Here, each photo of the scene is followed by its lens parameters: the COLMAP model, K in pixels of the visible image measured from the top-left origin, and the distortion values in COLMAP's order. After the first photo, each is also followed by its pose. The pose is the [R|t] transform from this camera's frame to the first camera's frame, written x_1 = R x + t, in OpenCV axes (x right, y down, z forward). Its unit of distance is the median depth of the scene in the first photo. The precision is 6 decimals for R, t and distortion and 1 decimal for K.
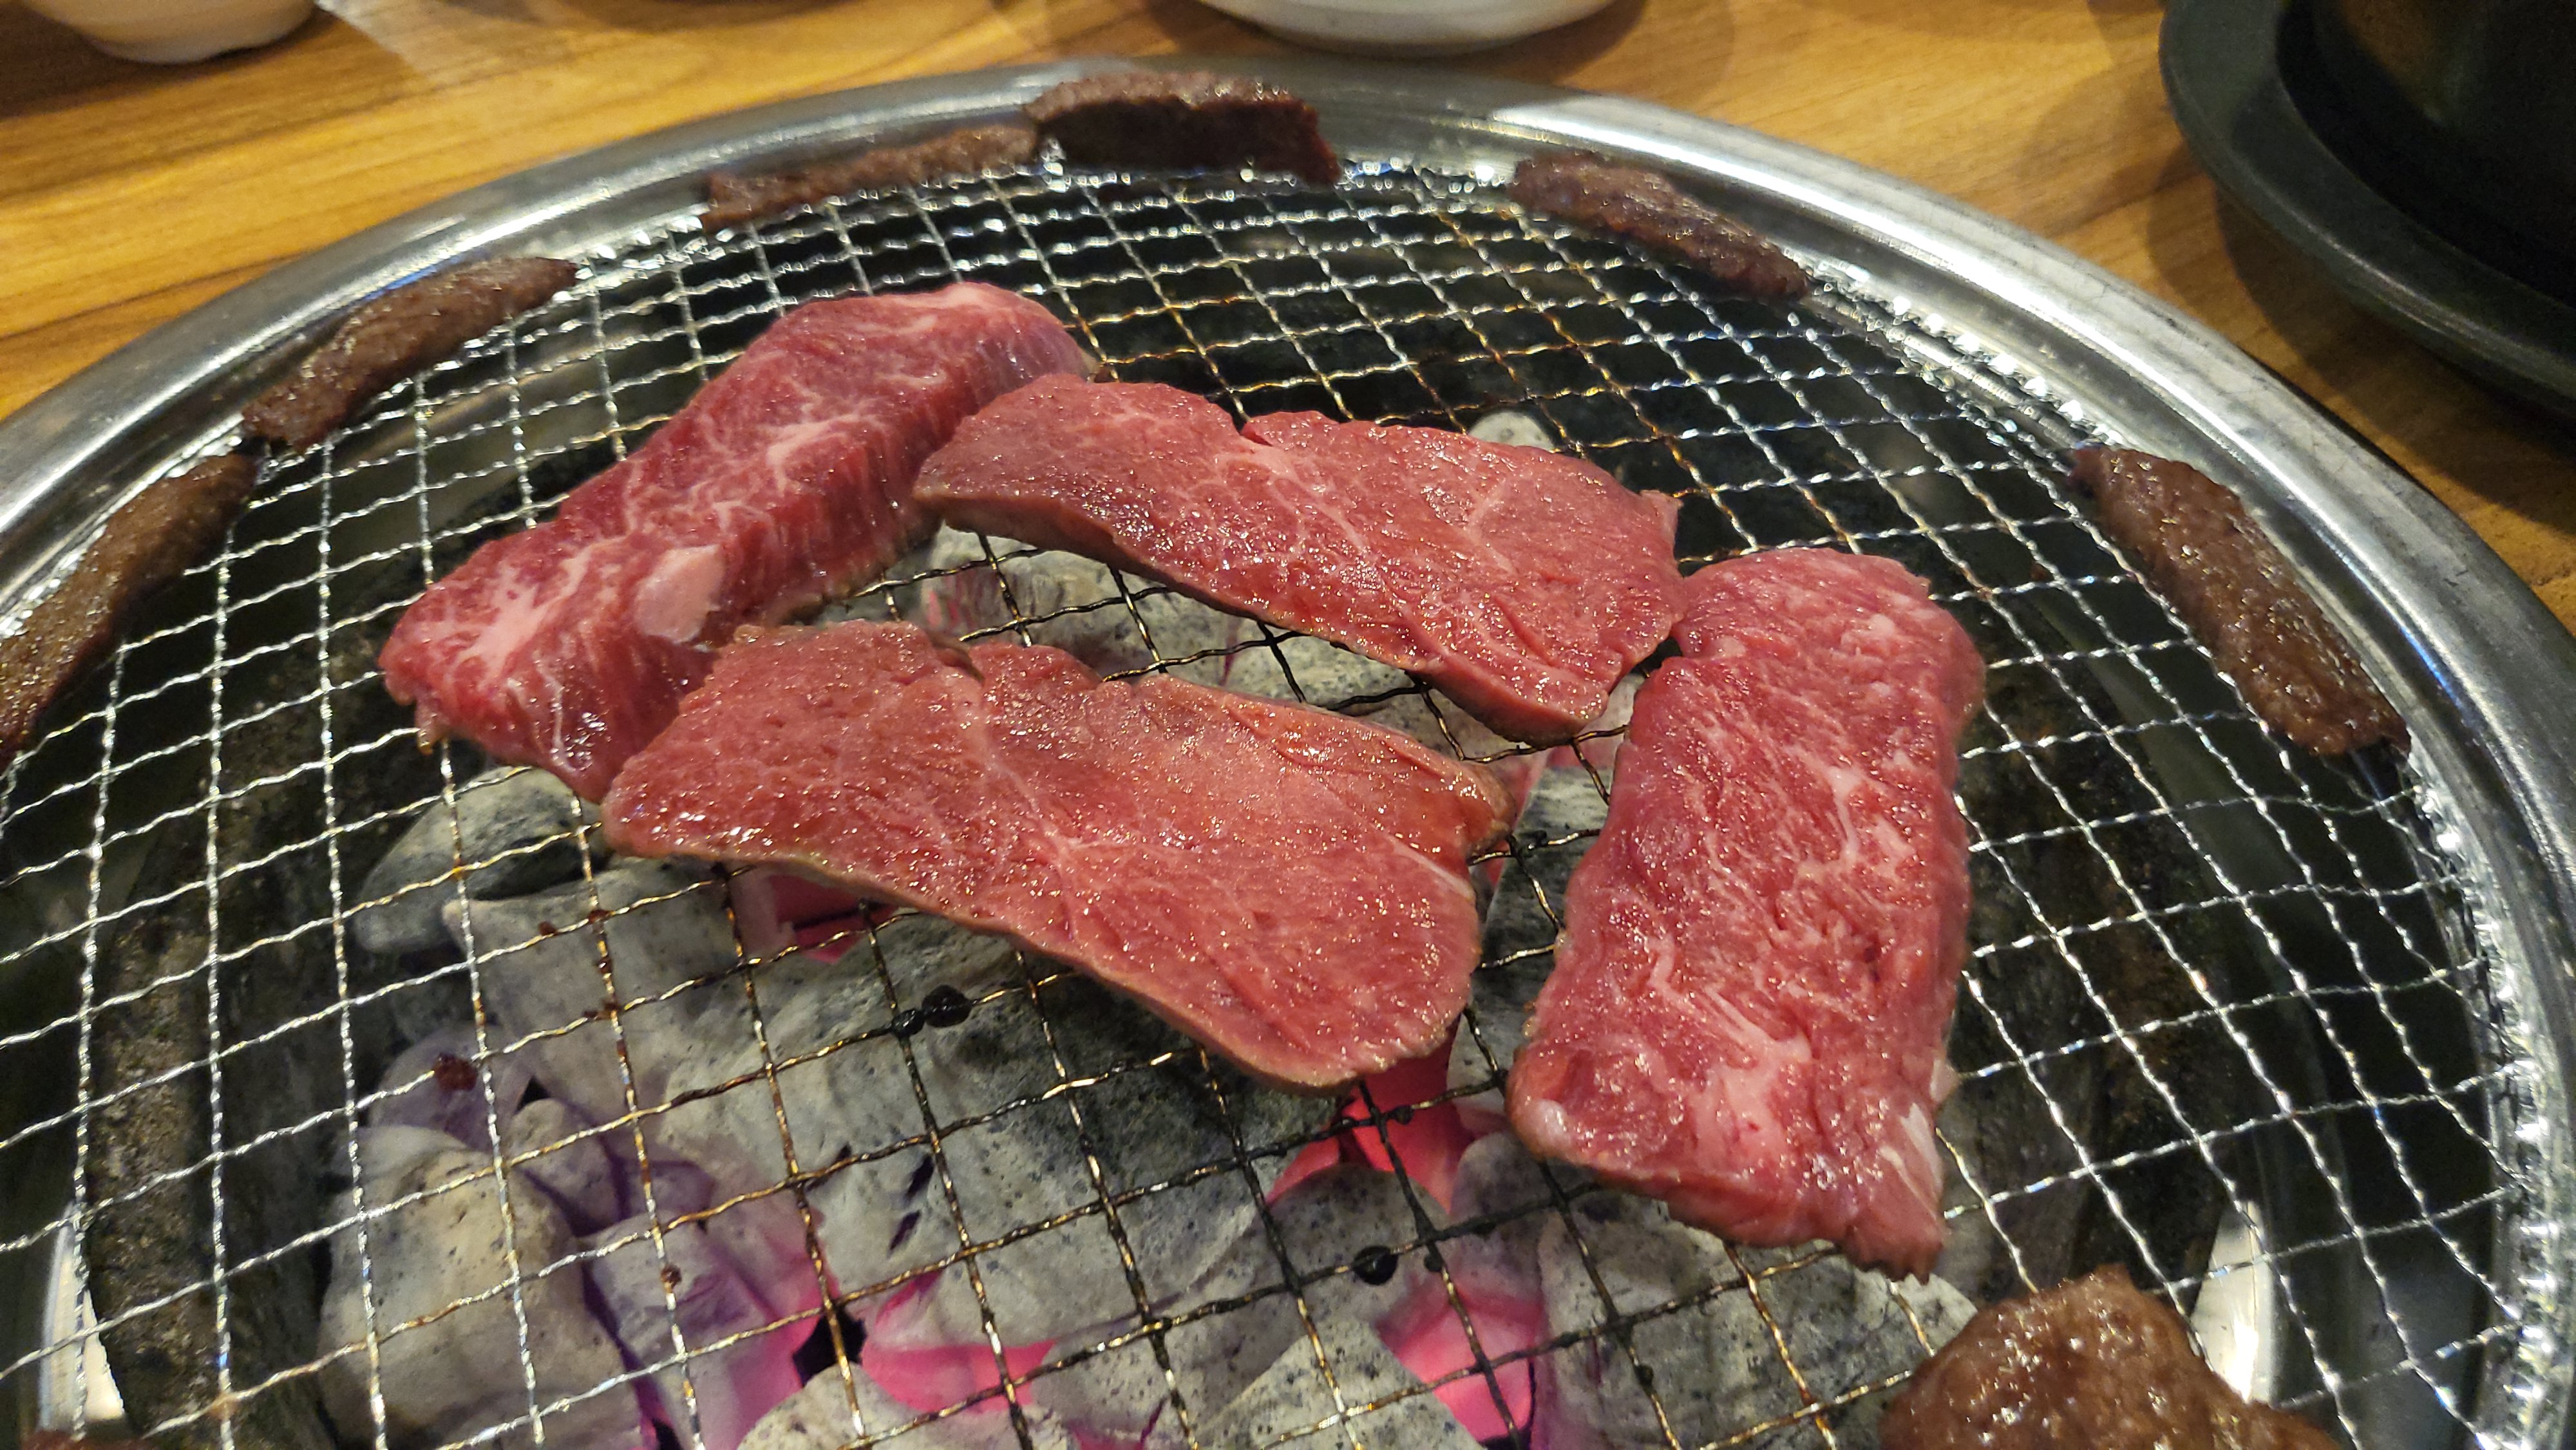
lens RADIAL K [[1944.6, 0, 1287.8], [0, 1944.6, 812.7], [0, 0, 1]] dist [-0.007315, -0.004034]
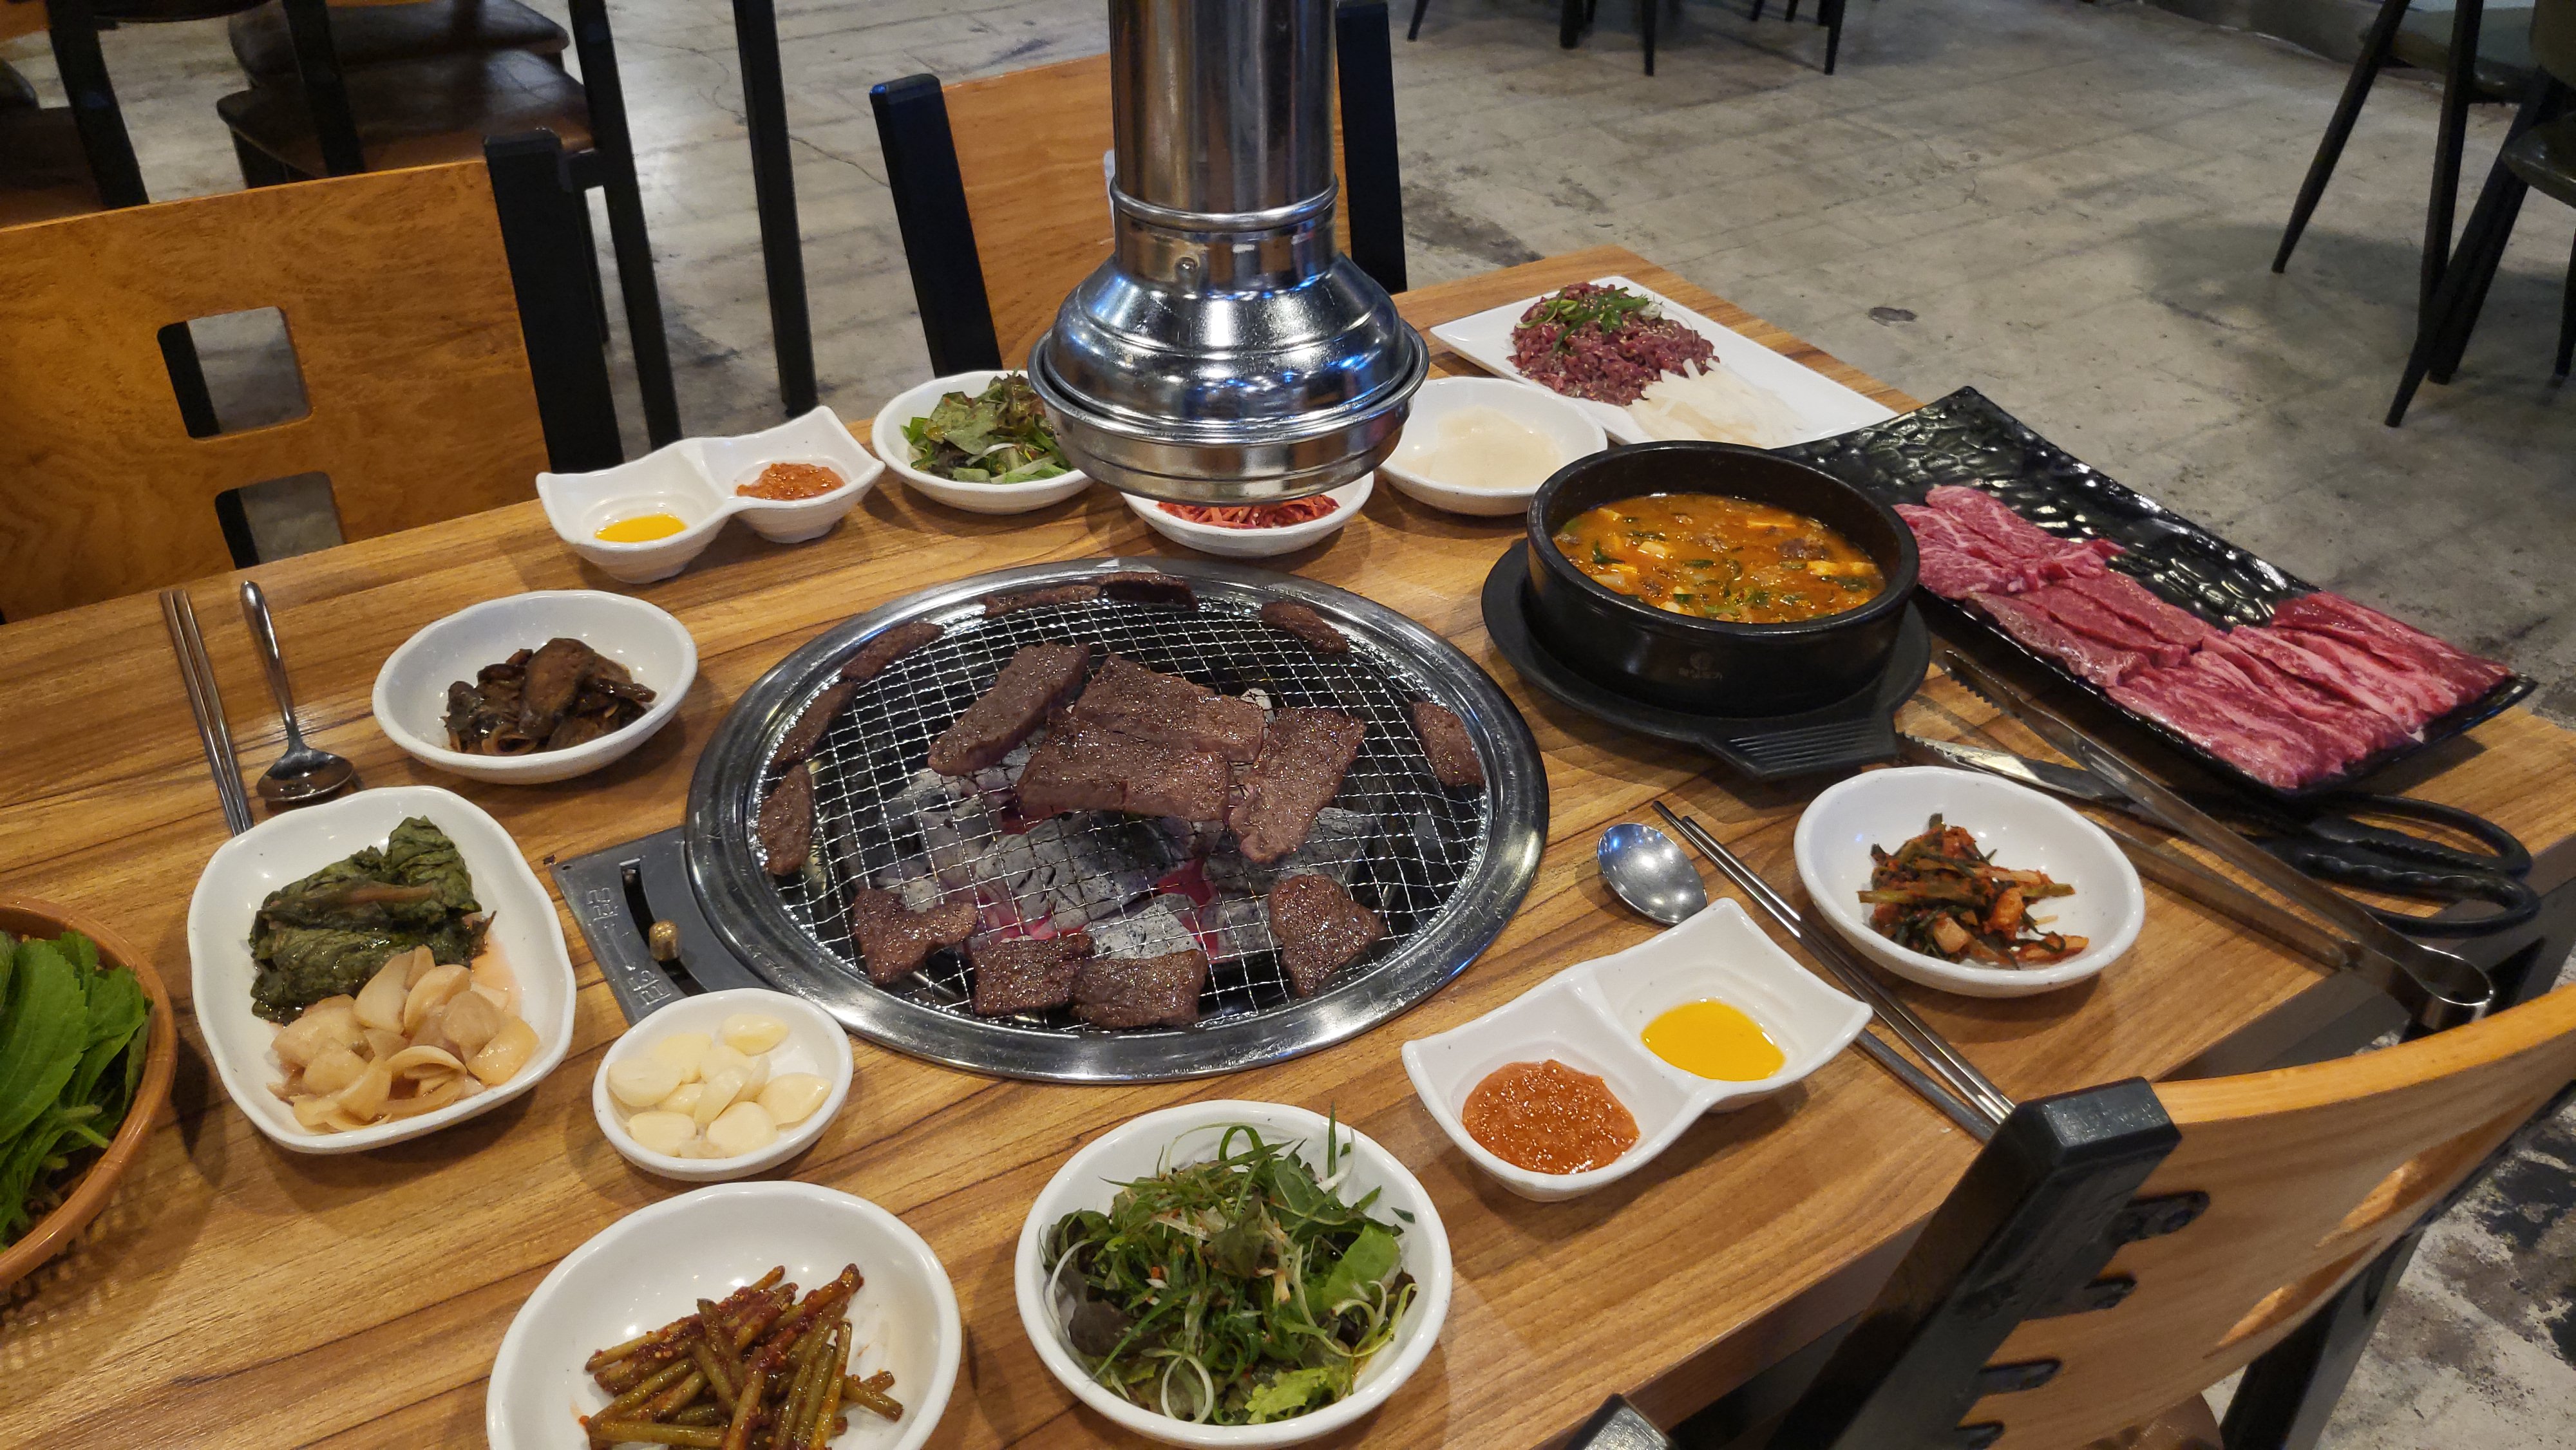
lens RADIAL K [[1953.2, 0, 1342.2], [0, 1953.2, 733.3], [0, 0, 1]] dist [-0.051888, 0.104647]
pose [[0.999071, 0.042934, -0.003595, 0.266772], [-0.042835, 0.980854, -0.189978, 0.429088], [-0.004631, 0.189955, 0.981782, -1.940048]]
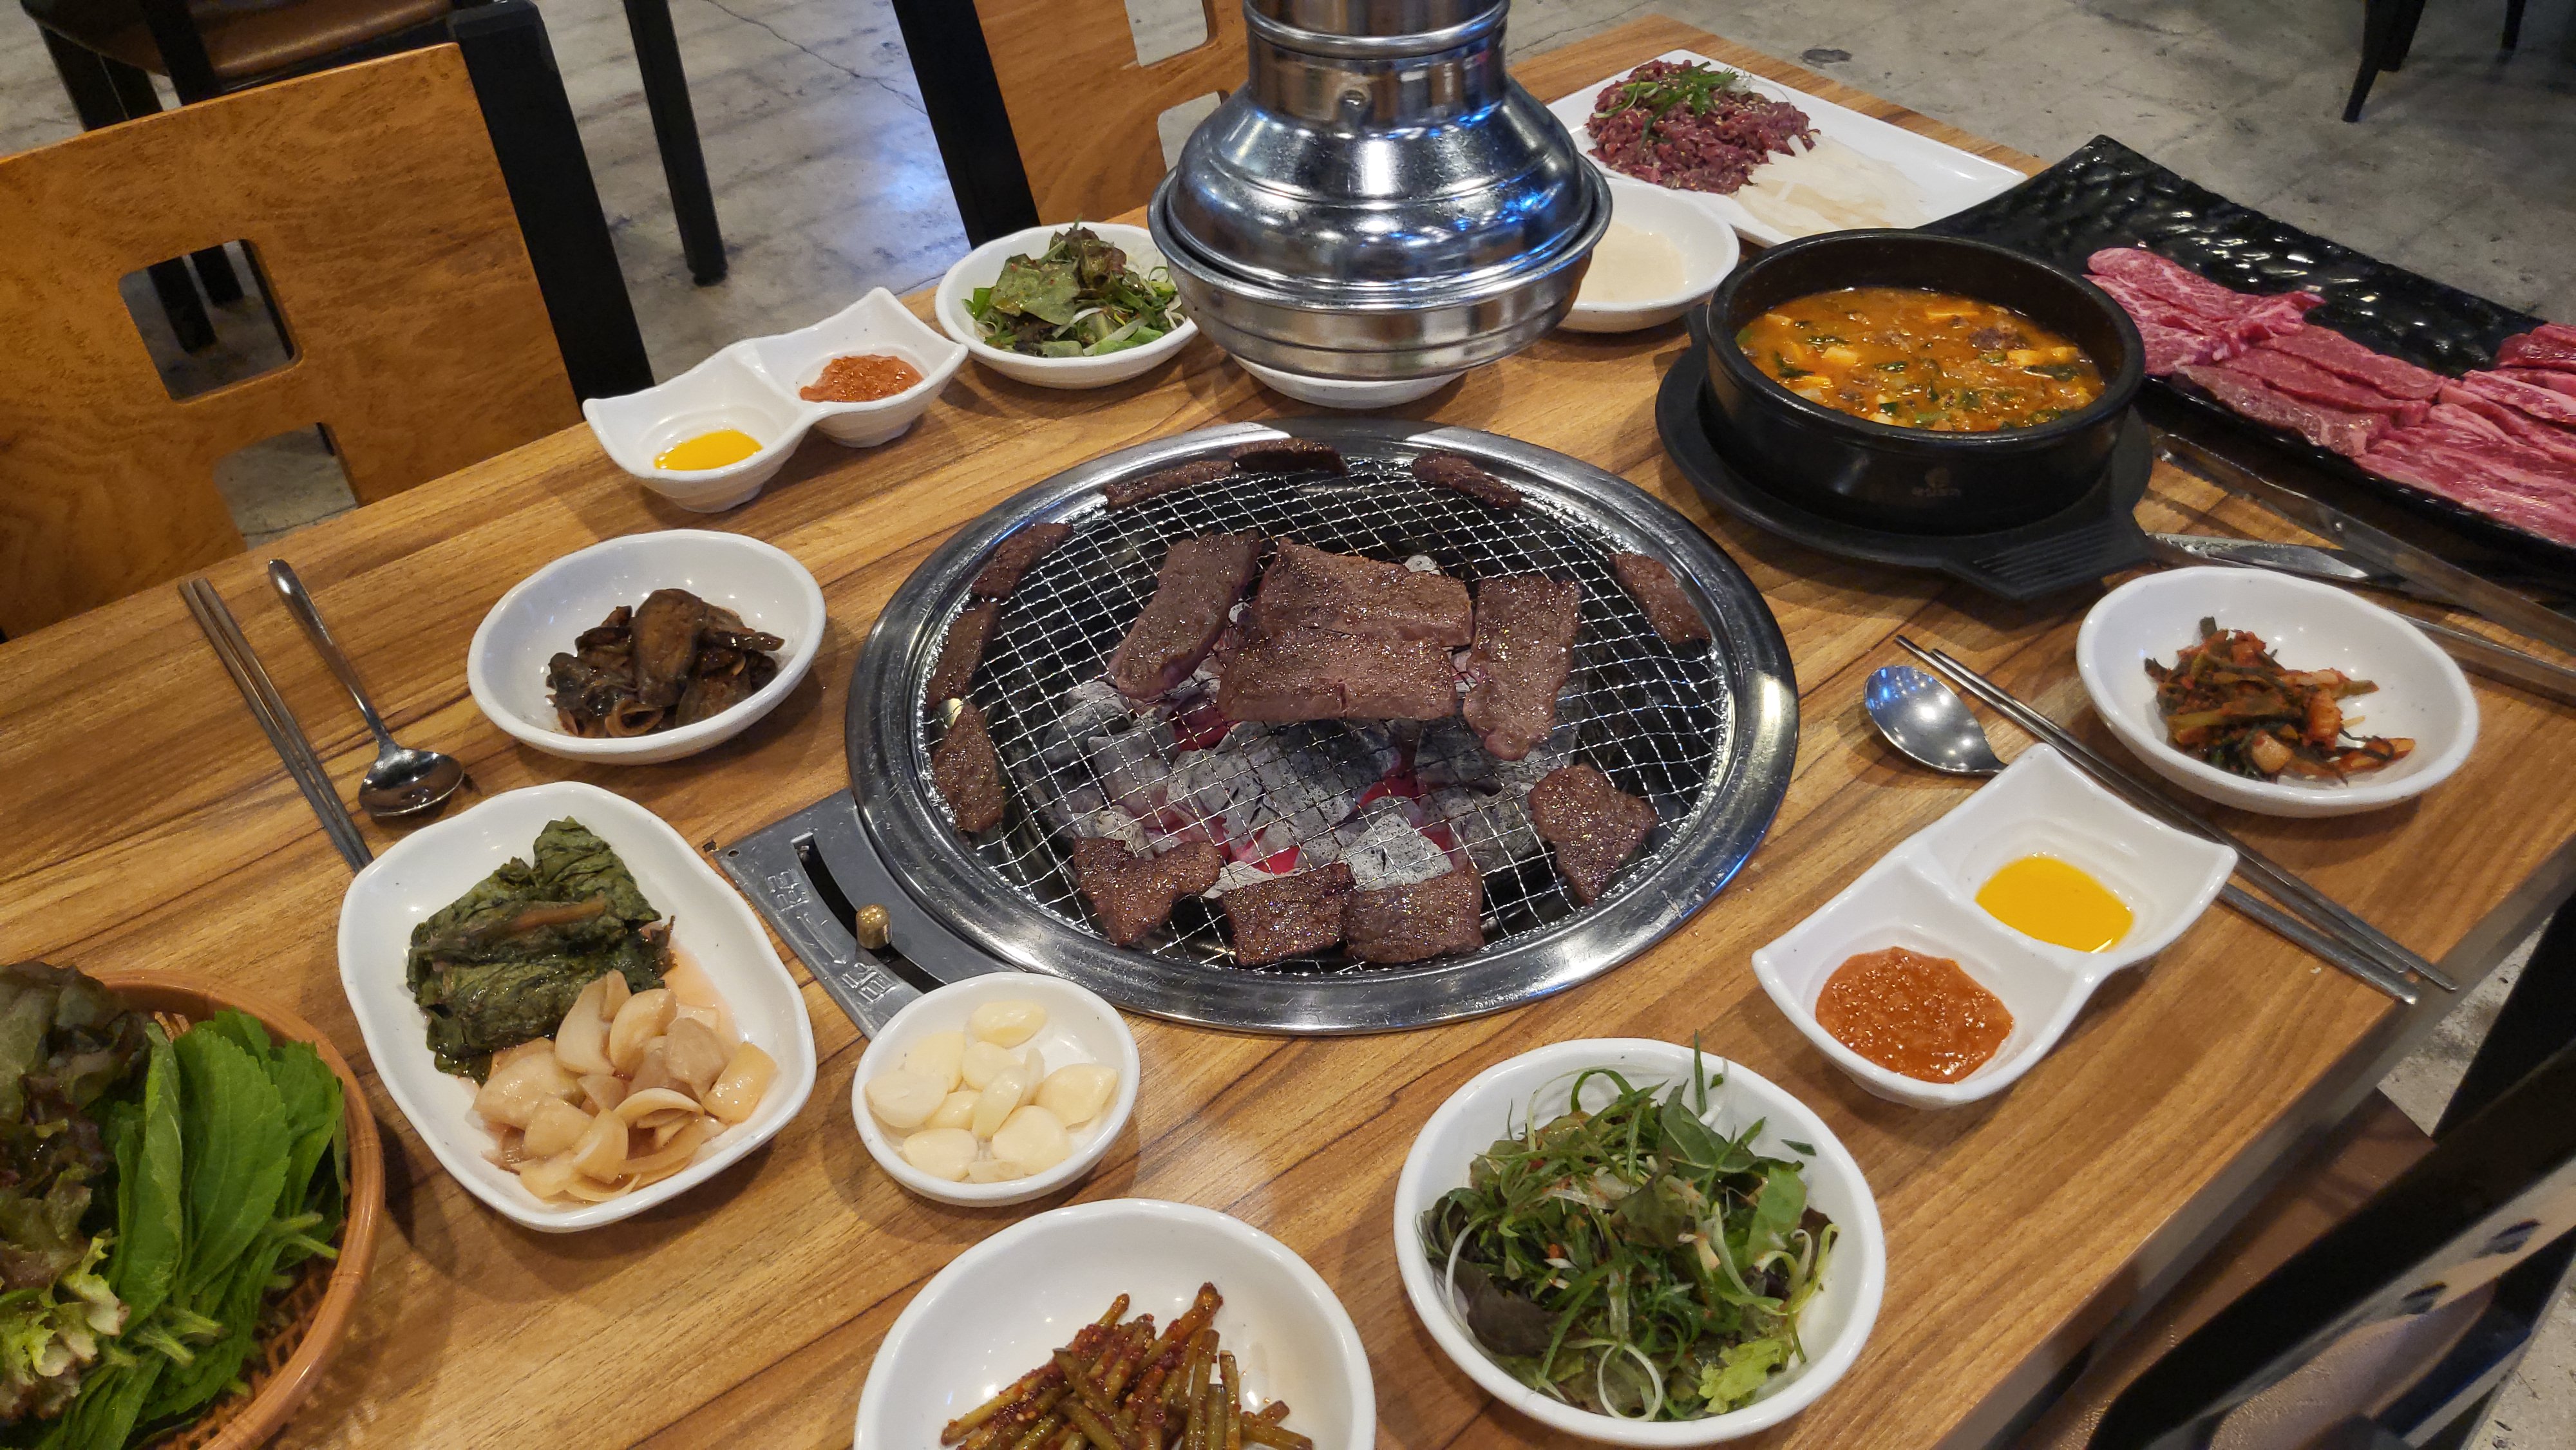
lens RADIAL K [[1953.2, 0, 1342.2], [0, 1953.2, 733.3], [0, 0, 1]] dist [-0.051888, 0.104647]
pose [[0.996399, -0.071699, 0.045253, -0.135285], [0.075444, 0.993319, -0.087329, 0.274819], [-0.038690, 0.090429, 0.995151, -1.697459]]
